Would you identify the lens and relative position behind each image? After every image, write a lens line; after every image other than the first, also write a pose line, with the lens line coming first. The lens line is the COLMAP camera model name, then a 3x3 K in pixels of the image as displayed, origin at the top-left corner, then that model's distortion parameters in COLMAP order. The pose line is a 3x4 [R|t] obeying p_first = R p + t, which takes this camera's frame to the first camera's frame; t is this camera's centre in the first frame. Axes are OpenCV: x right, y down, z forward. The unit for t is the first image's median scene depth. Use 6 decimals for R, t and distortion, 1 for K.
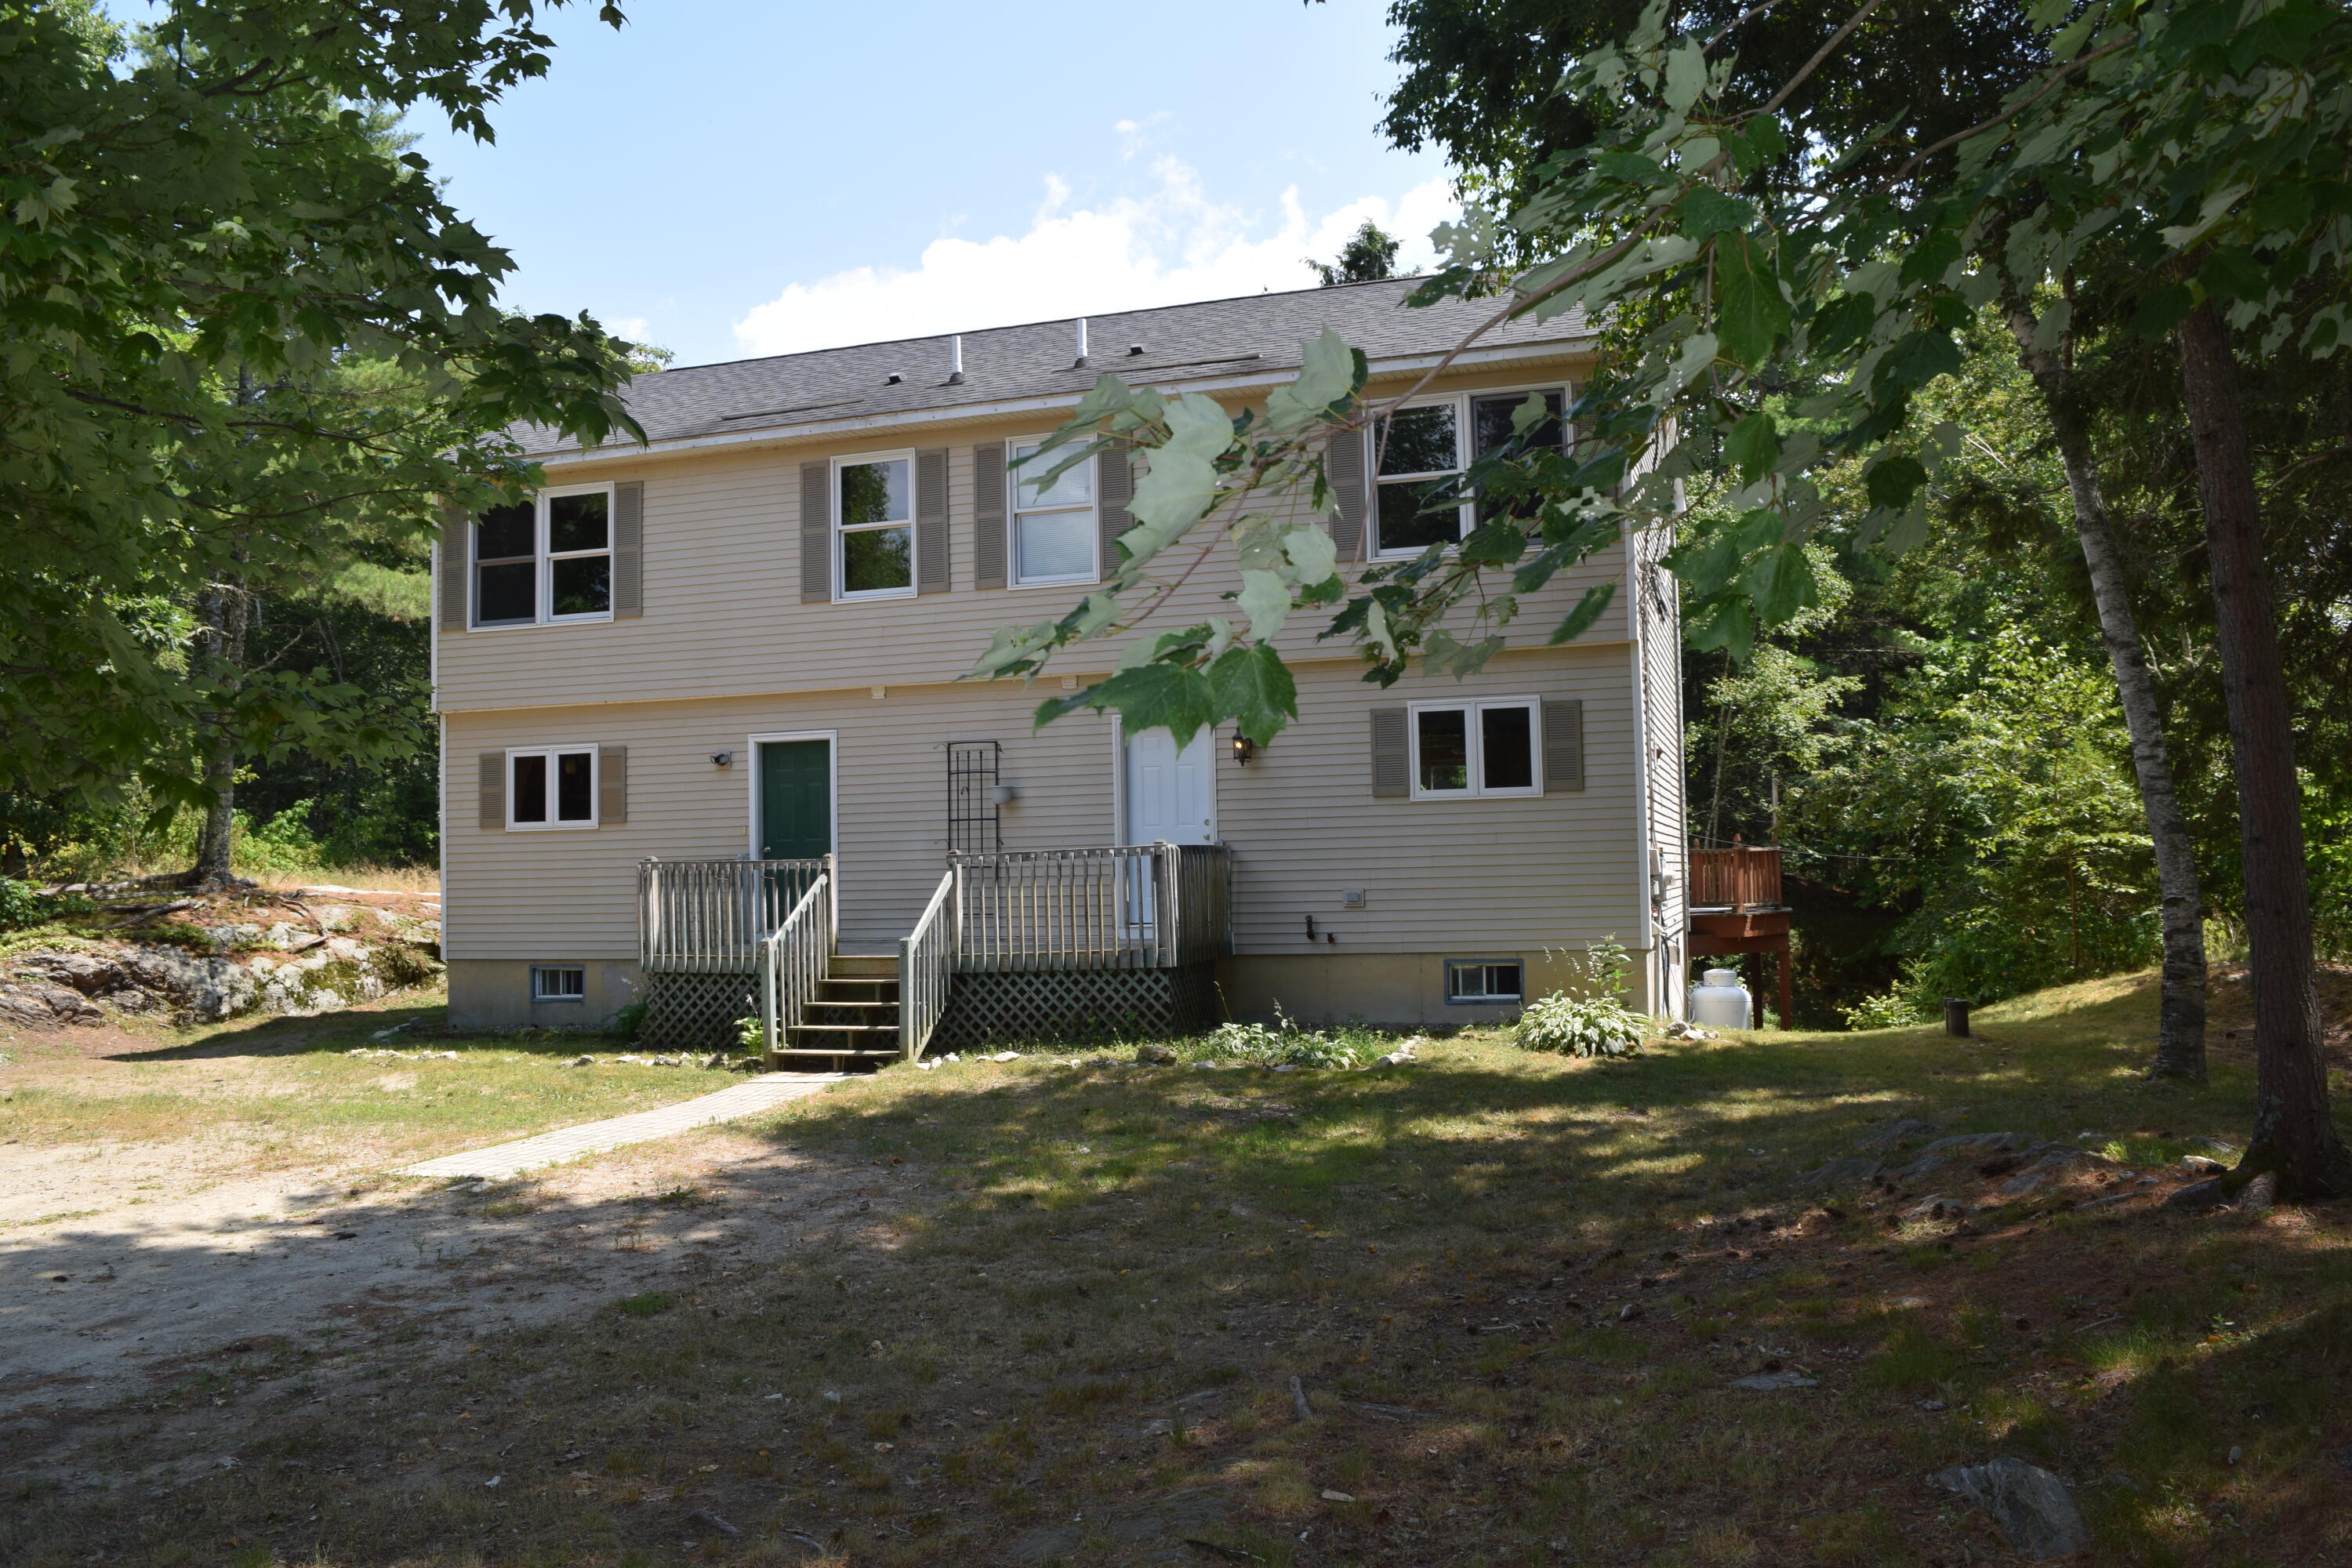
lens RADIAL K [[1864.8, 0, 1169.2], [0, 1864.8, 788.4], [0, 0, 1]] dist [-0.100428, 0.007322]
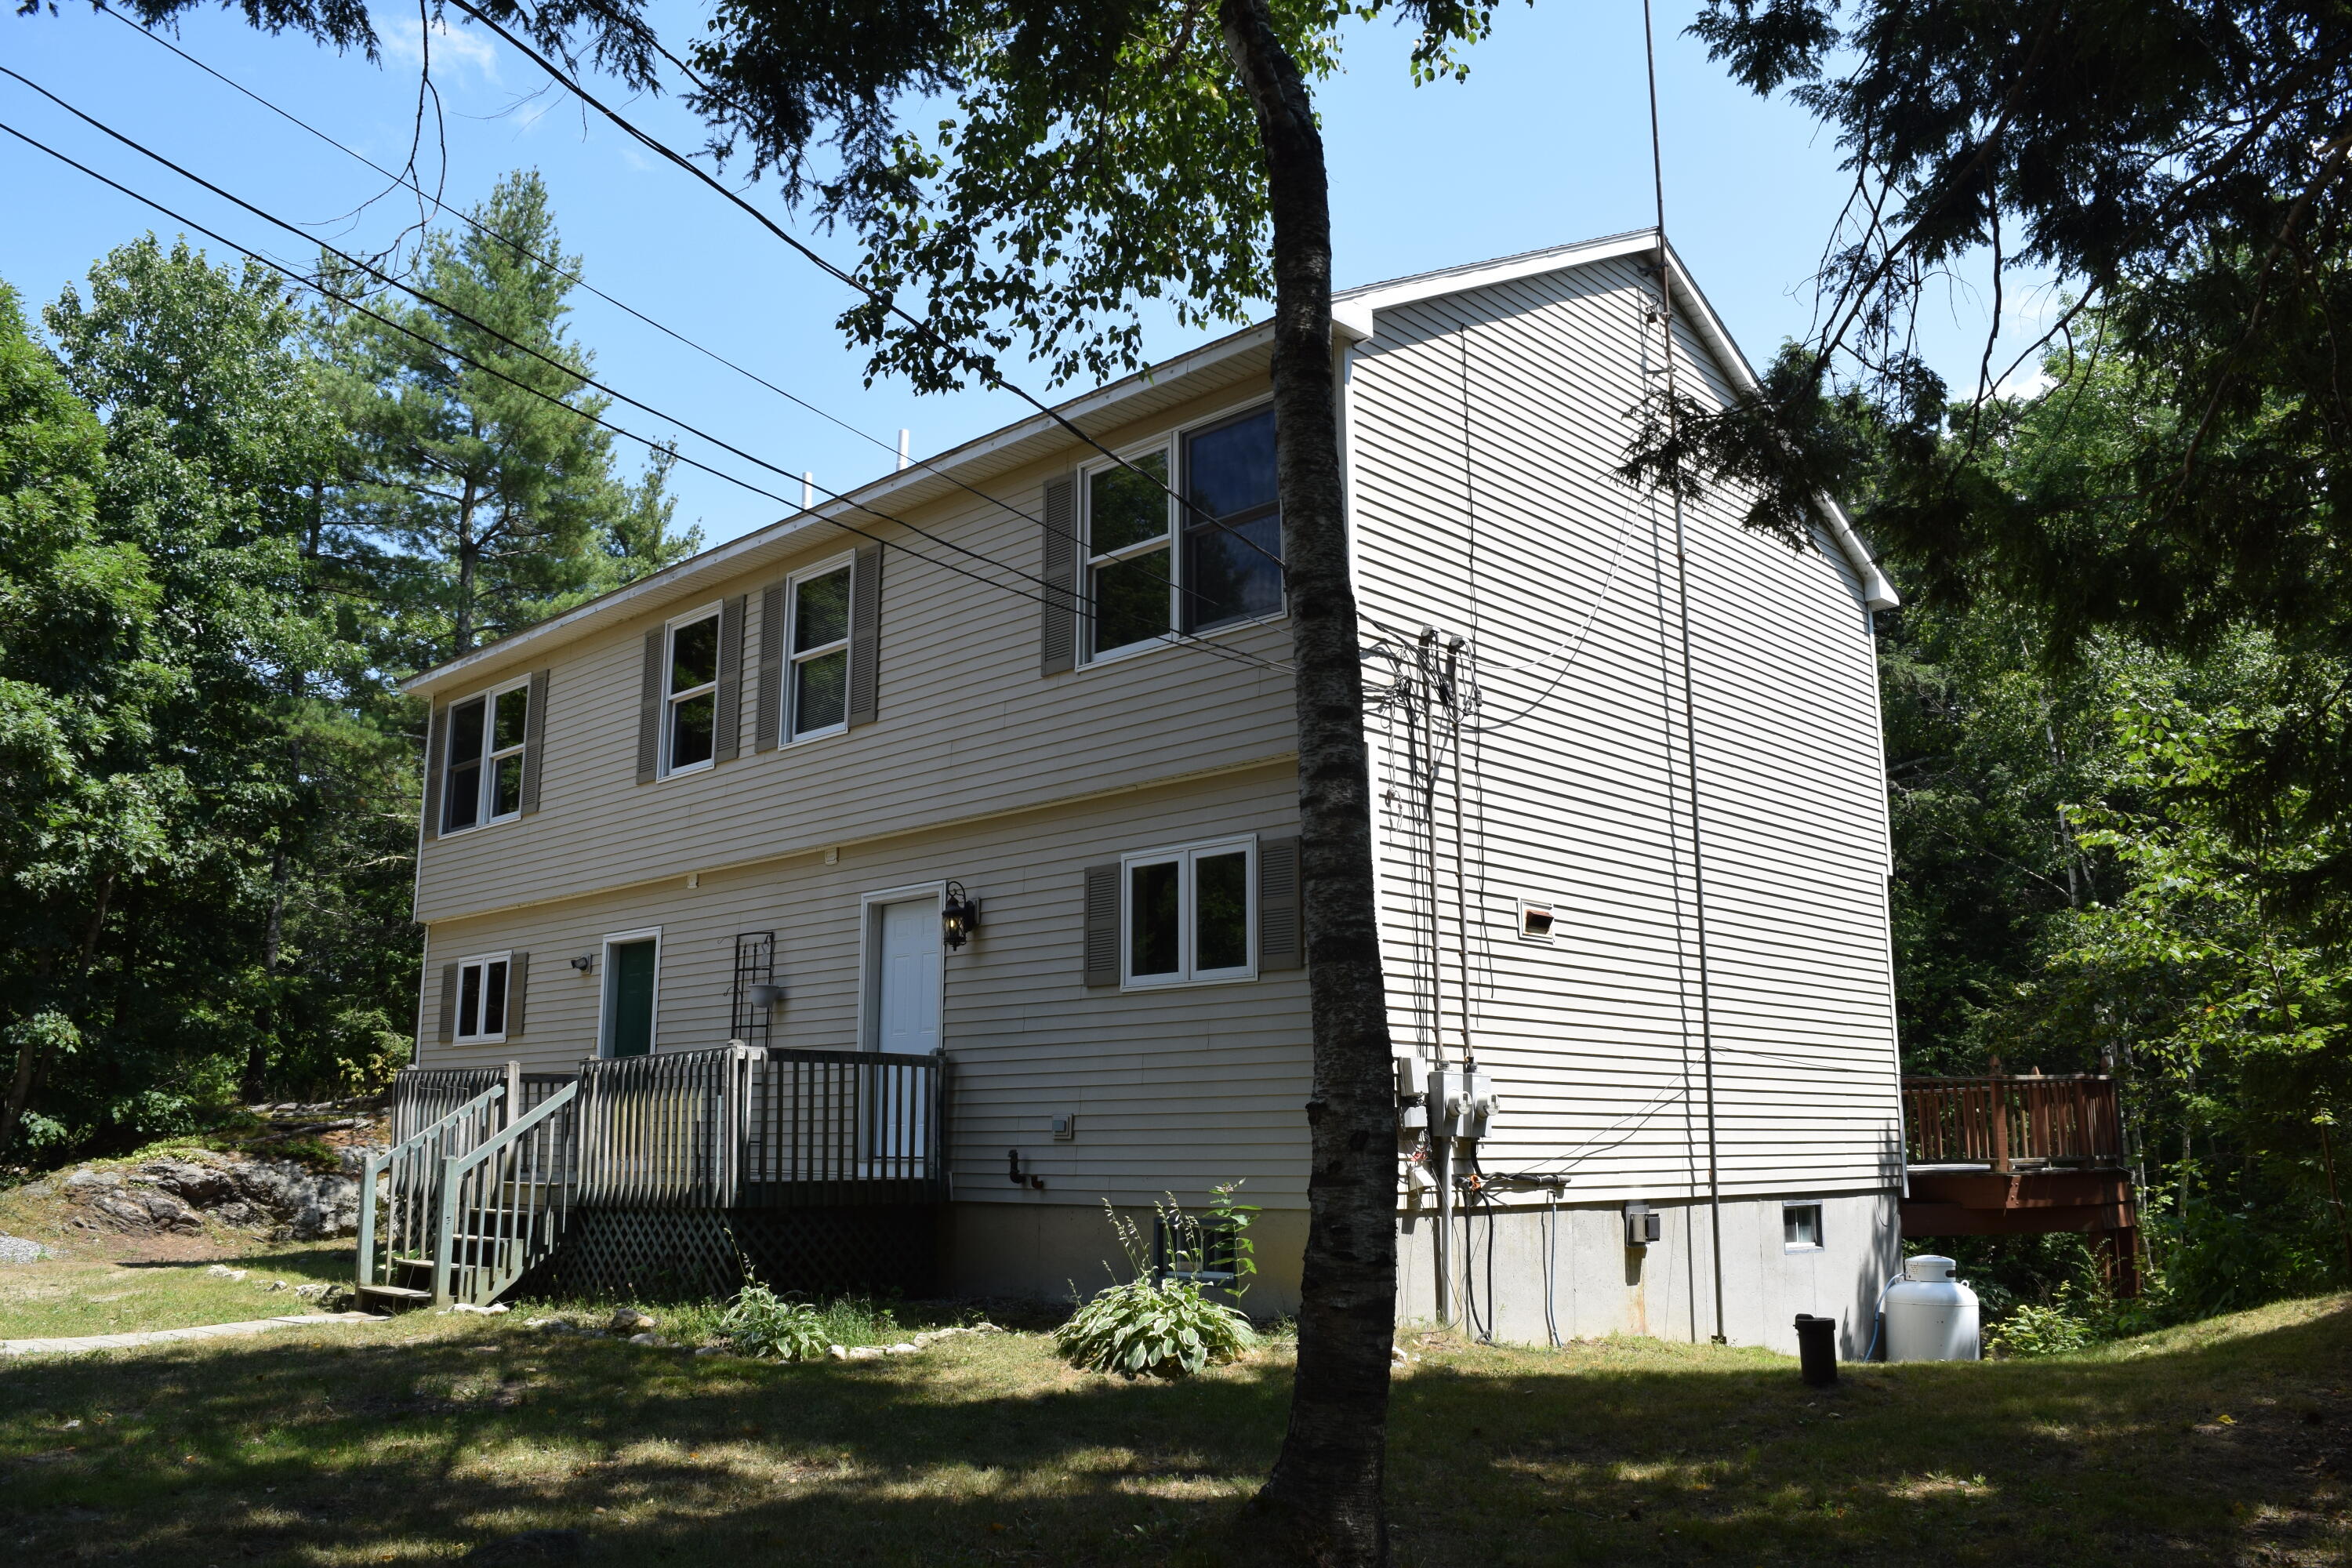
lens RADIAL K [[1864.8, 0, 1182.6], [0, 1864.8, 776.9], [0, 0, 1]] dist [-0.100428, 0.007322]
pose [[0.899625, -0.066241, -0.431610, 0.401655], [0.001864, 0.989001, -0.147900, 0.026792], [0.436660, 0.132250, 0.889853, 0.308877]]
